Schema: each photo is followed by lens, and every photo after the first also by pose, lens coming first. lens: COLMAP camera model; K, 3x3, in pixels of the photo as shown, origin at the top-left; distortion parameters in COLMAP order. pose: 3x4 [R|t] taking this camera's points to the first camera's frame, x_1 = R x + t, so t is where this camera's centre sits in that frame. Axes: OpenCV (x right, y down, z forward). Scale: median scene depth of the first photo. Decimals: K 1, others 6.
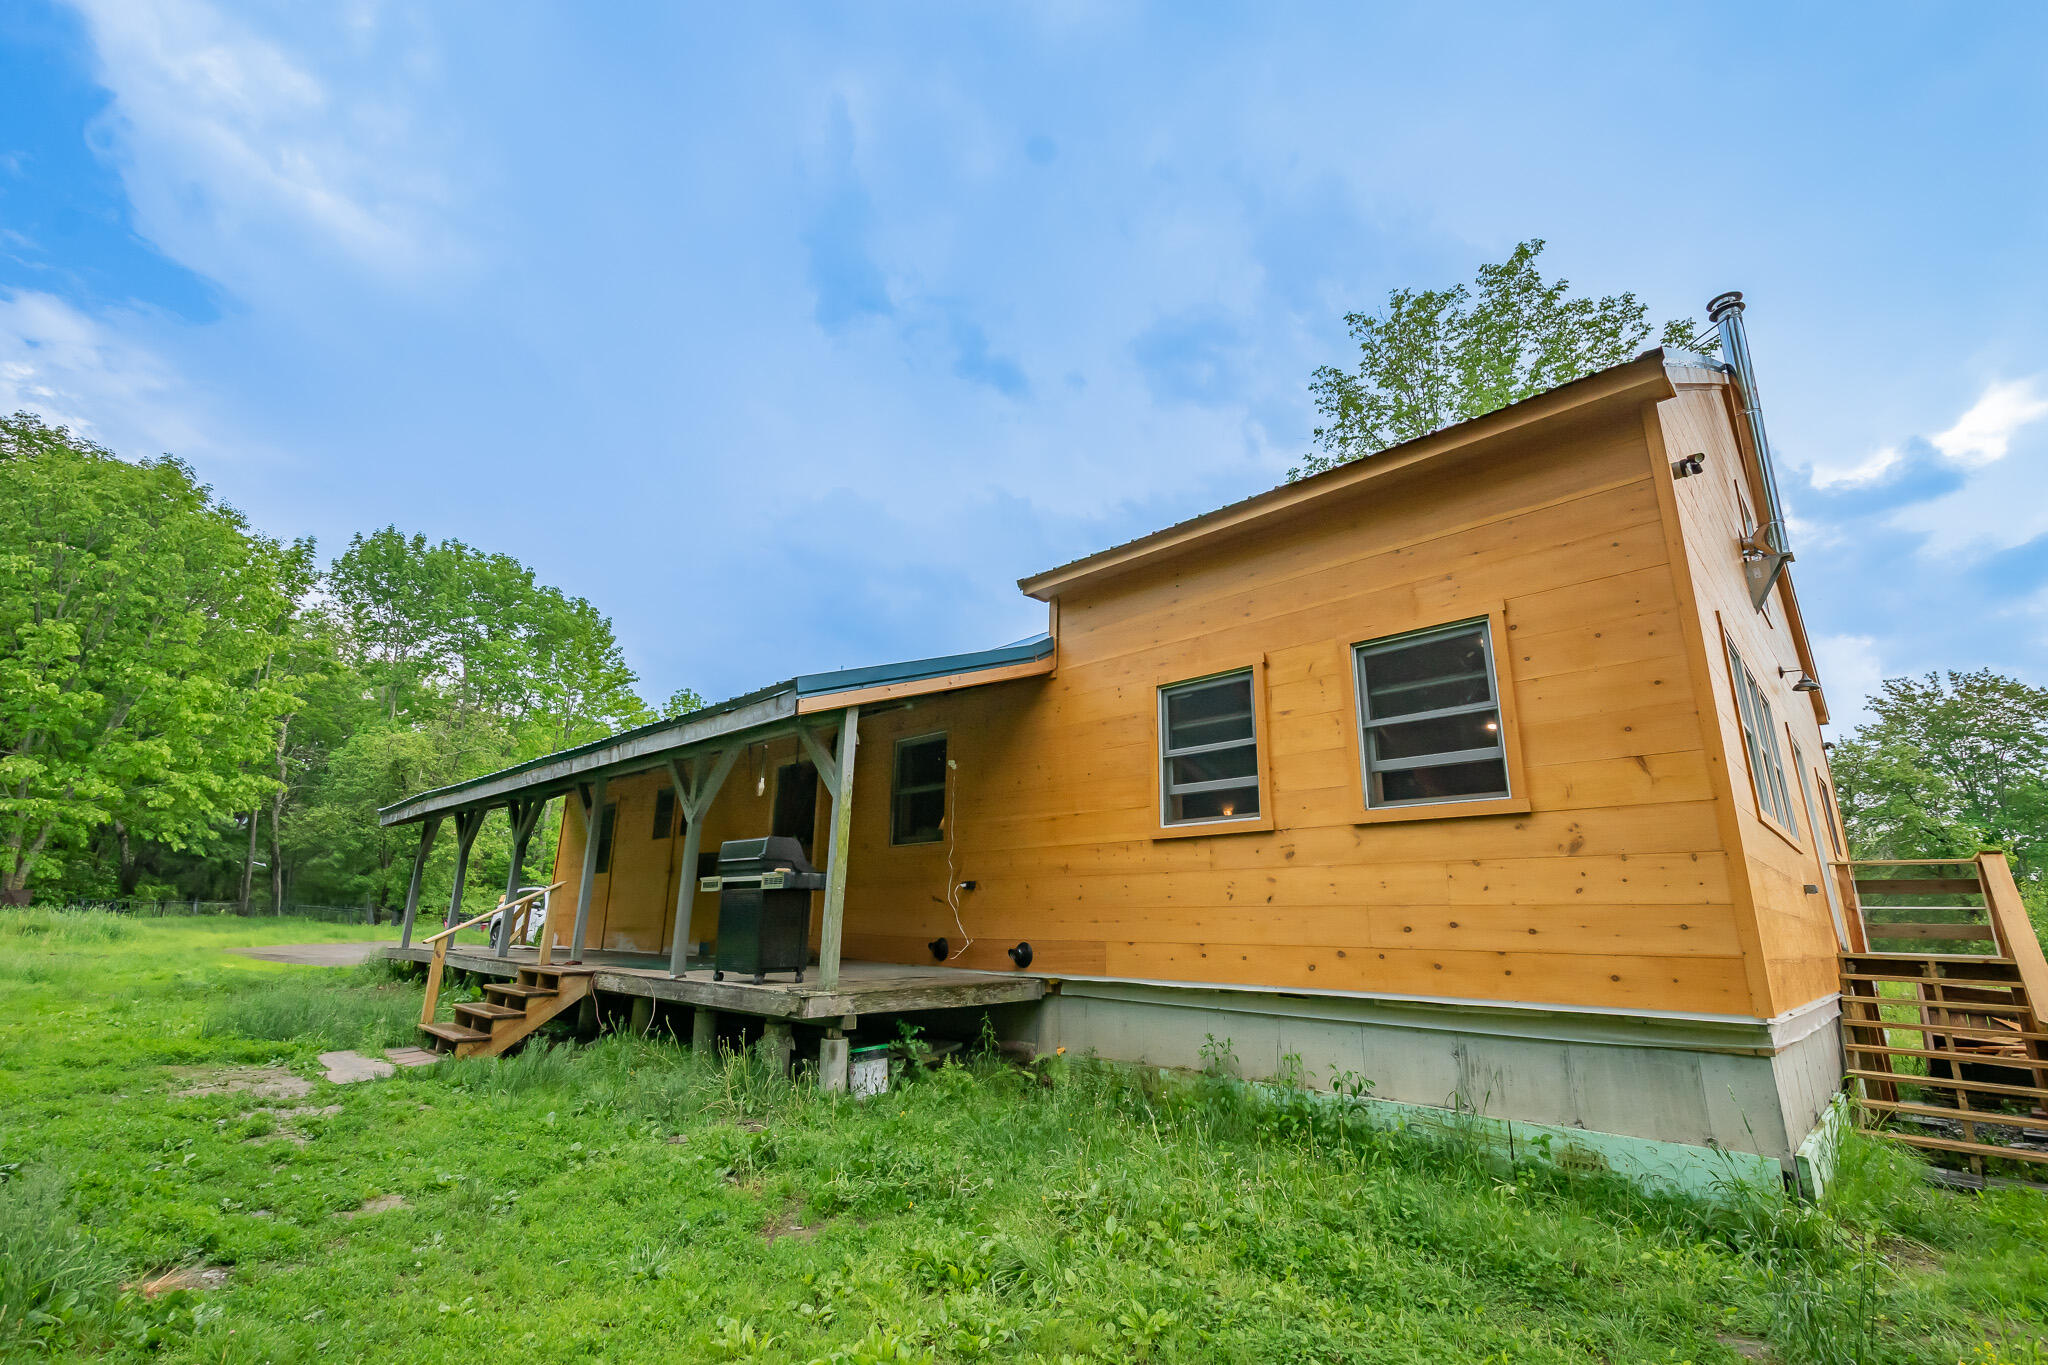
lens RADIAL K [[905.3, 0, 1046.2], [0, 905.3, 675.4], [0, 0, 1]] dist [0.004778, 0.001081]
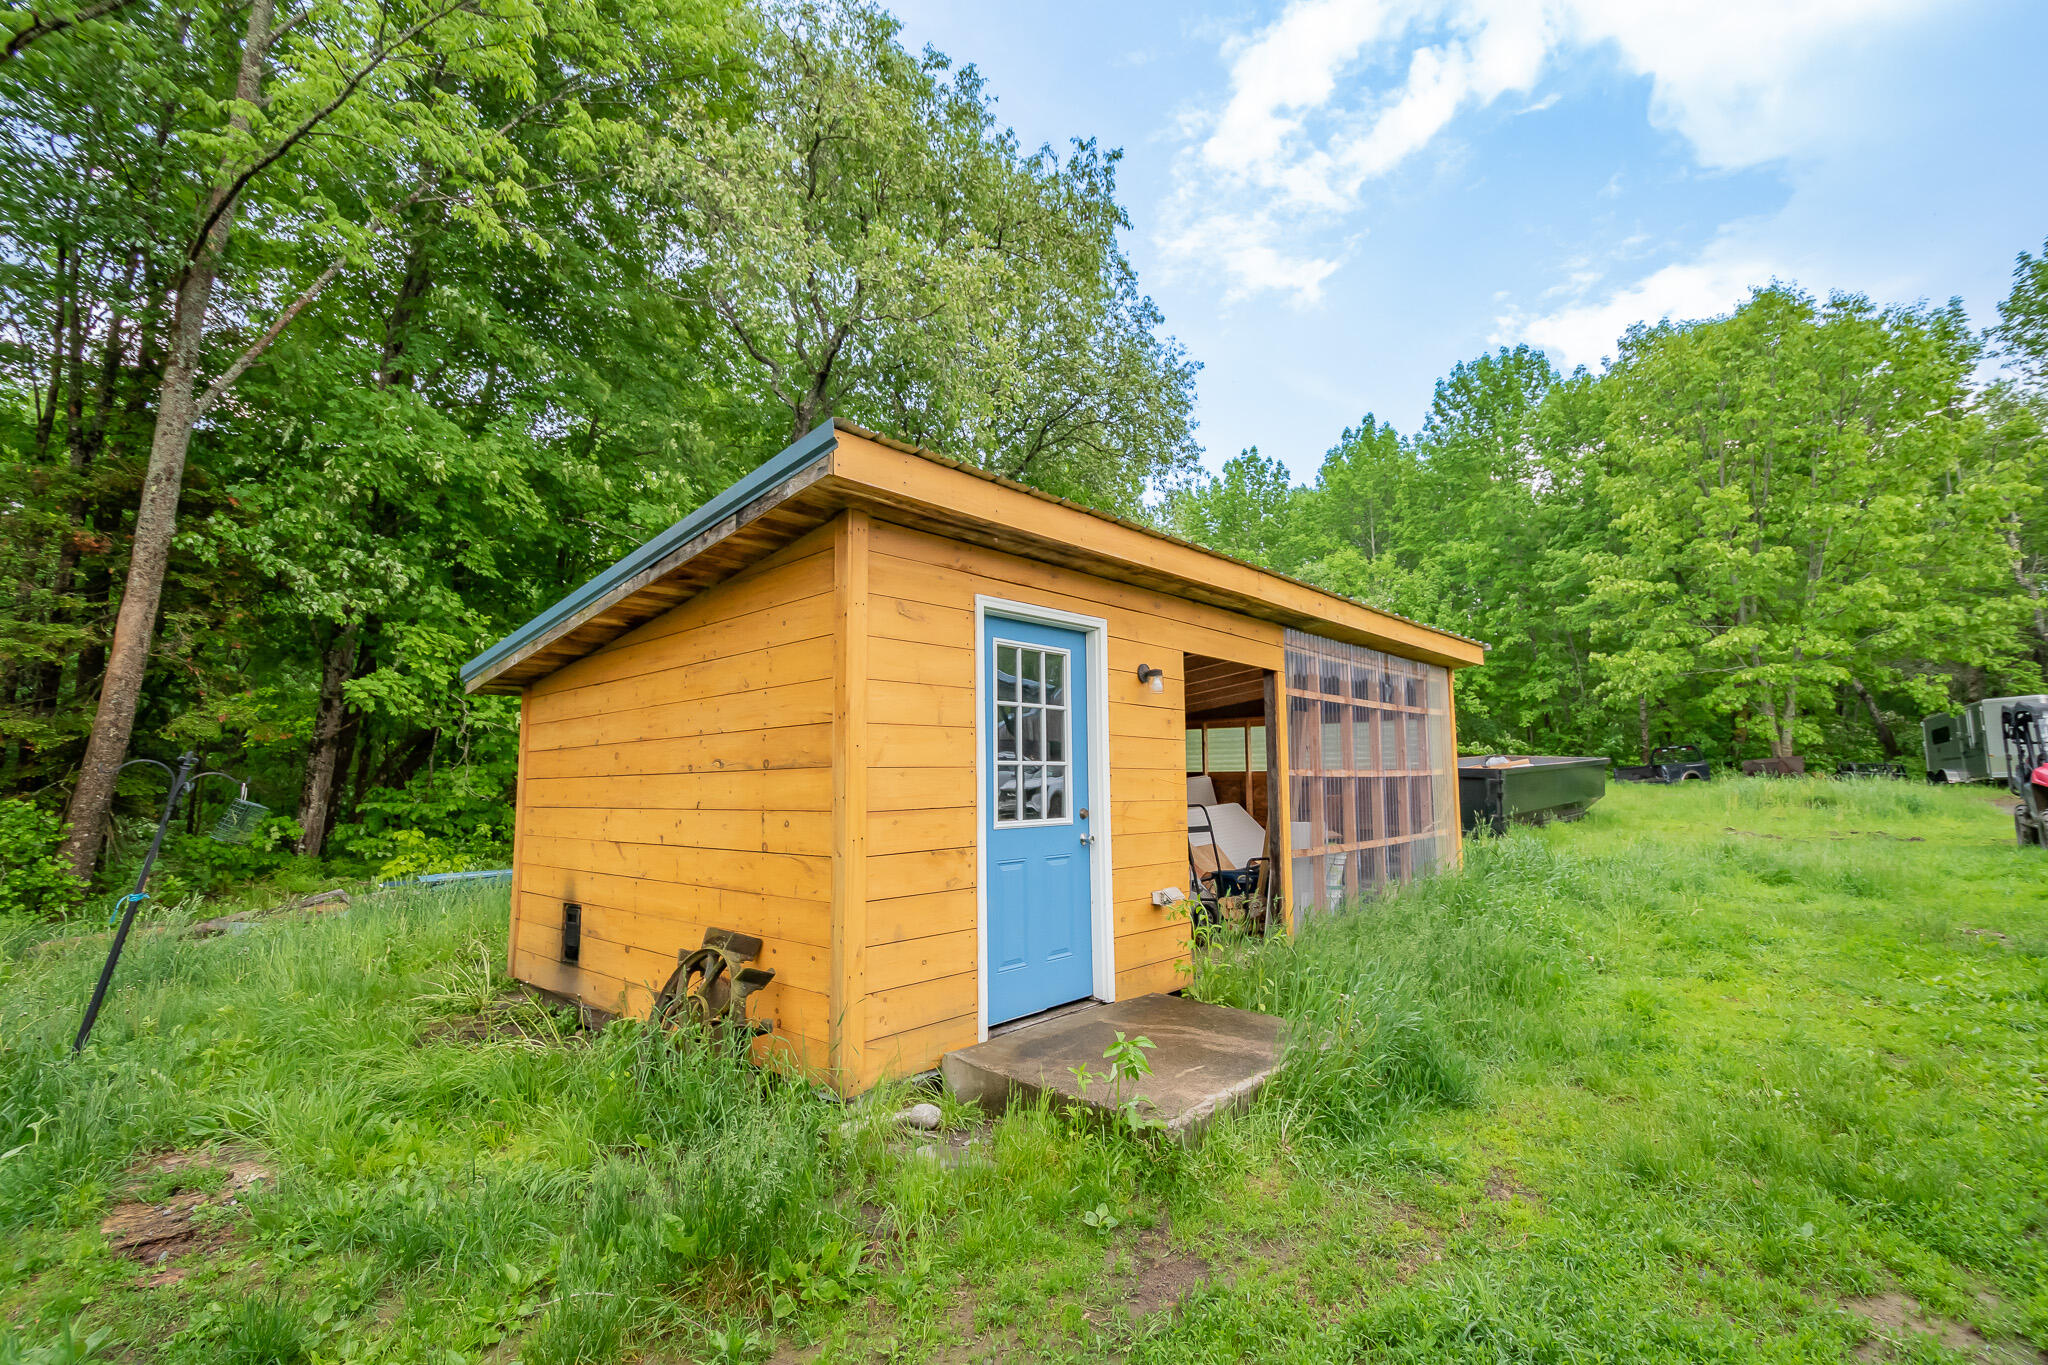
lens RADIAL K [[895.3, 0, 1037.4], [0, 895.3, 691.2], [0, 0, 1]] dist [0.000128, 0.001264]
pose [[0.041534, -0.115127, -0.992482, -0.186876], [0.277919, 0.955468, -0.099203, 0.037122], [0.959706, -0.271709, 0.071680, 0.167089]]
